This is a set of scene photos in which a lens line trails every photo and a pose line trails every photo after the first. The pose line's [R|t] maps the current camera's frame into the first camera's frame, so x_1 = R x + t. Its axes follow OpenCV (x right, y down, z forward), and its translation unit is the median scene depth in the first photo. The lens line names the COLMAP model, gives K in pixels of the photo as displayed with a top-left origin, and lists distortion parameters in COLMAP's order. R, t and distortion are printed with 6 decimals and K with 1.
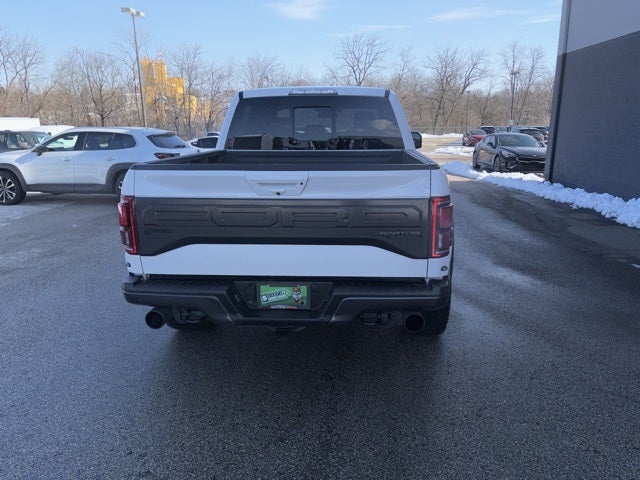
lens RADIAL K [[481.4, 0, 321.6], [0, 481.4, 227.3], [0, 0, 1]] dist [0.072173, -0.079477]
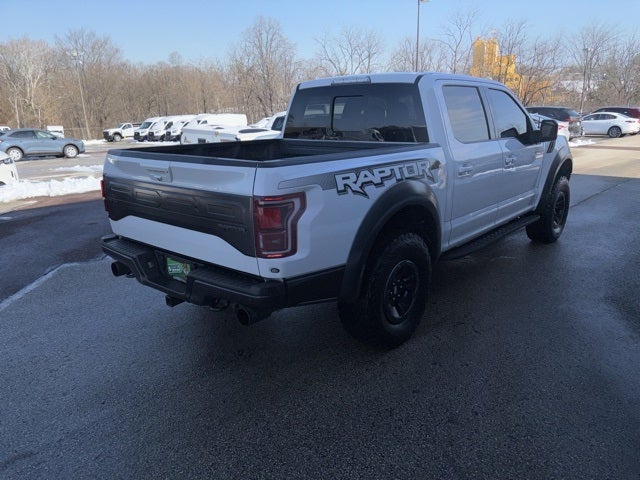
lens RADIAL K [[480.2, 0, 319.8], [0, 480.2, 240.9], [0, 0, 1]] dist [0.069125, -0.075698]
pose [[0.807676, 0.147719, -0.570823, 0.545457], [-0.111706, 0.988911, 0.097857, -0.049285], [0.578948, -0.015273, 0.815221, 0.165503]]
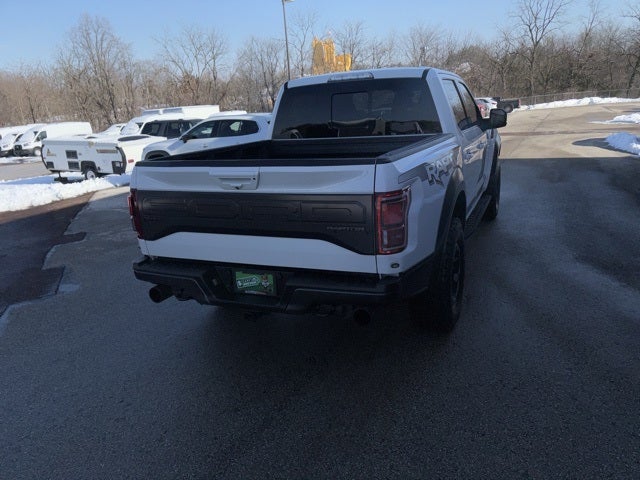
lens RADIAL K [[483.7, 0, 321.0], [0, 483.7, 242.4], [0, 0, 1]] dist [0.069507, -0.072258]
pose [[0.944695, 0.039641, -0.325546, 0.266975], [-0.014367, 0.996717, 0.079676, -0.023212], [0.327636, -0.070592, 0.942163, 0.021198]]
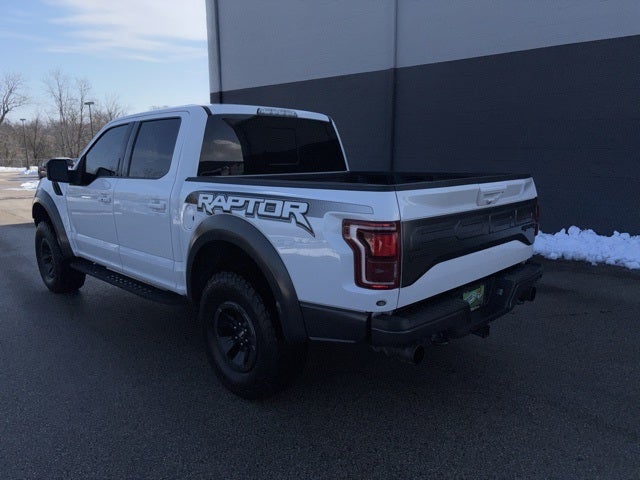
lens RADIAL K [[492.1, 0, 320.6], [0, 492.1, 239.9], [0, 0, 1]] dist [0.065303, -0.087115]
pose [[0.646234, -0.129441, 0.752082, -0.727983], [0.161494, 0.986387, 0.031001, -0.050736], [-0.745856, 0.101423, 0.658340, 0.329887]]
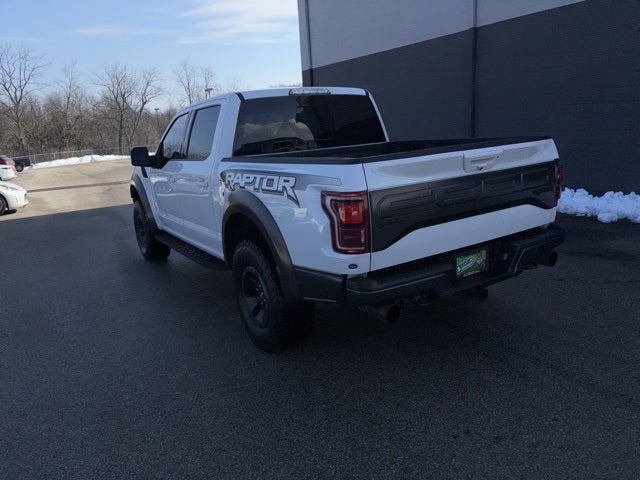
lens RADIAL K [[486.9, 0, 320.3], [0, 486.9, 238.4], [0, 0, 1]] dist [0.071233, -0.094840]
pose [[0.801024, -0.181555, 0.570437, -0.643697], [0.191158, 0.980588, 0.043666, -0.019434], [-0.567291, 0.074066, 0.820180, 0.172355]]
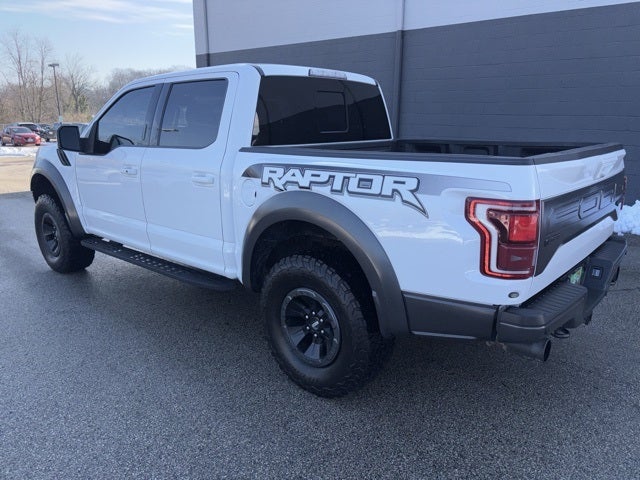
lens RADIAL K [[490.6, 0, 320.8], [0, 490.6, 225.3], [0, 0, 1]] dist [0.074121, -0.086661]
pose [[0.598094, -0.163428, 0.784586, -0.757159], [0.166116, 0.983006, 0.078128, -0.089069], [-0.784021, 0.083605, 0.615078, 0.501799]]
